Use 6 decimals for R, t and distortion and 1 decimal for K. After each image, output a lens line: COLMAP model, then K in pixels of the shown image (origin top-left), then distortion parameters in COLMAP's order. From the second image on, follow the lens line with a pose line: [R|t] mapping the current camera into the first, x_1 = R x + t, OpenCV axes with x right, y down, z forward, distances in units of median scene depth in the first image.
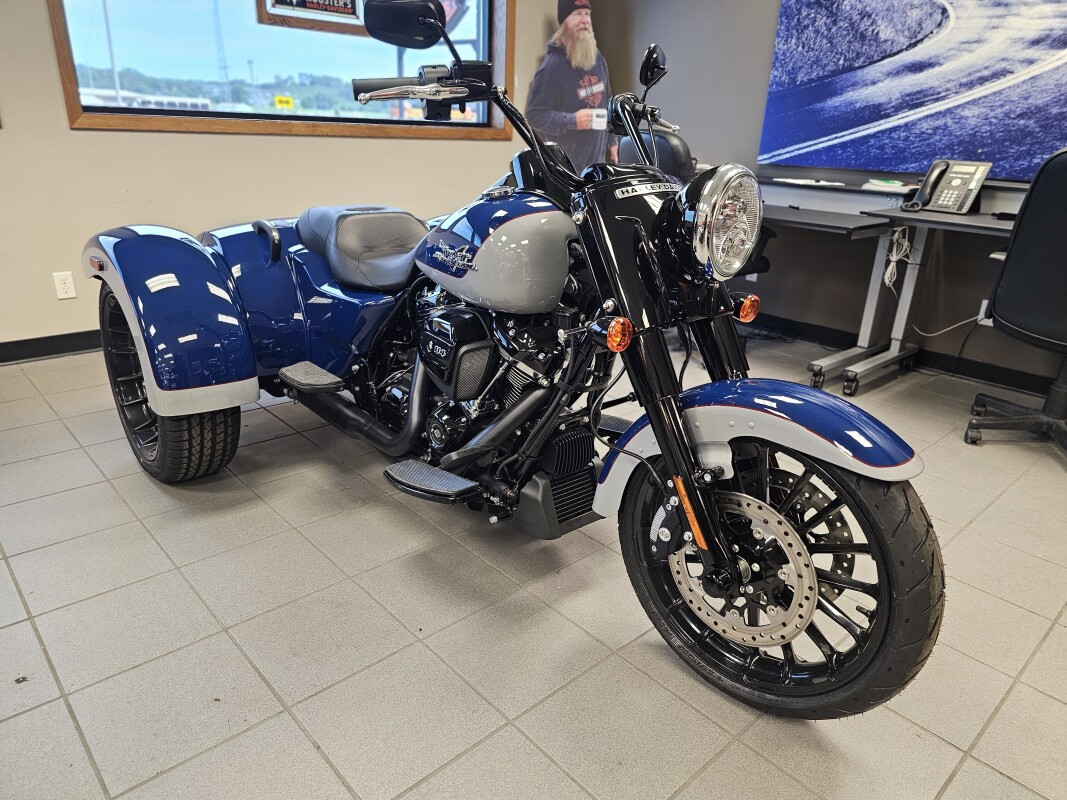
lens RADIAL K [[721.3, 0, 535.6], [0, 721.3, 400.5], [0, 0, 1]] dist [0.033508, -0.019176]
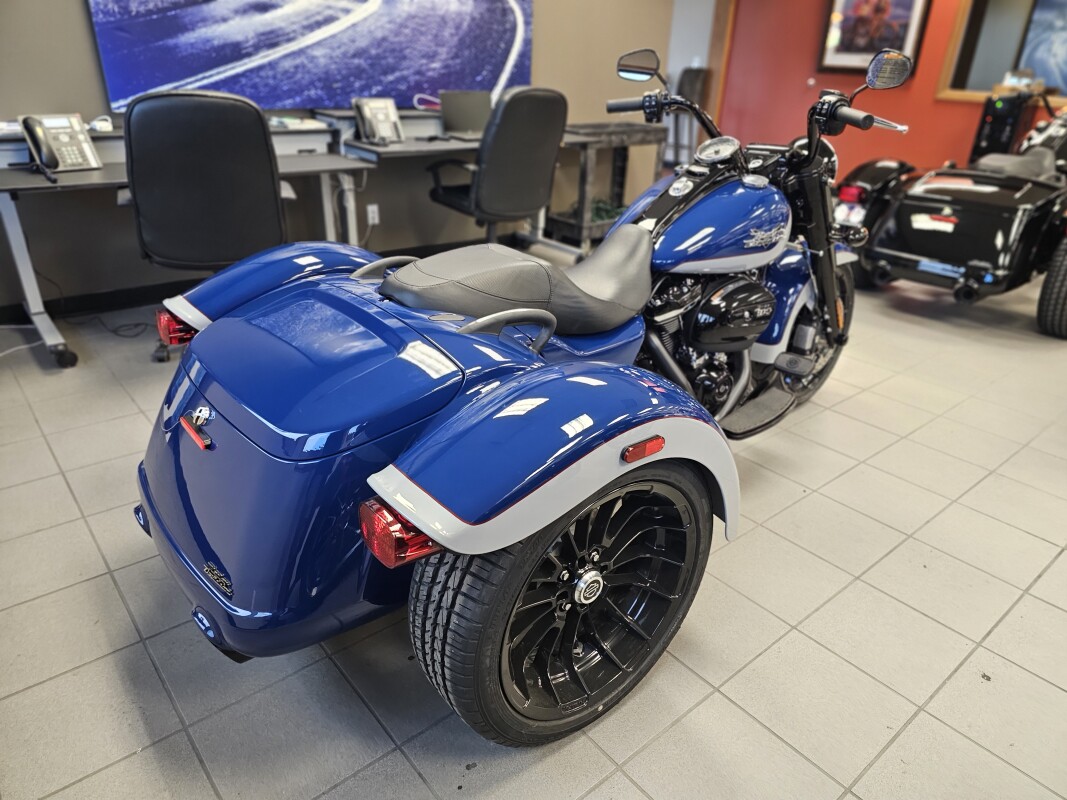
lens RADIAL K [[721.3, 0, 535.0], [0, 721.3, 406.8], [0, 0, 1]] dist [0.033508, -0.019176]
pose [[0.047077, -0.474582, 0.878951, -0.622232], [0.328430, 0.838358, 0.435074, -0.281762], [-0.943354, 0.268192, 0.195335, 0.538067]]
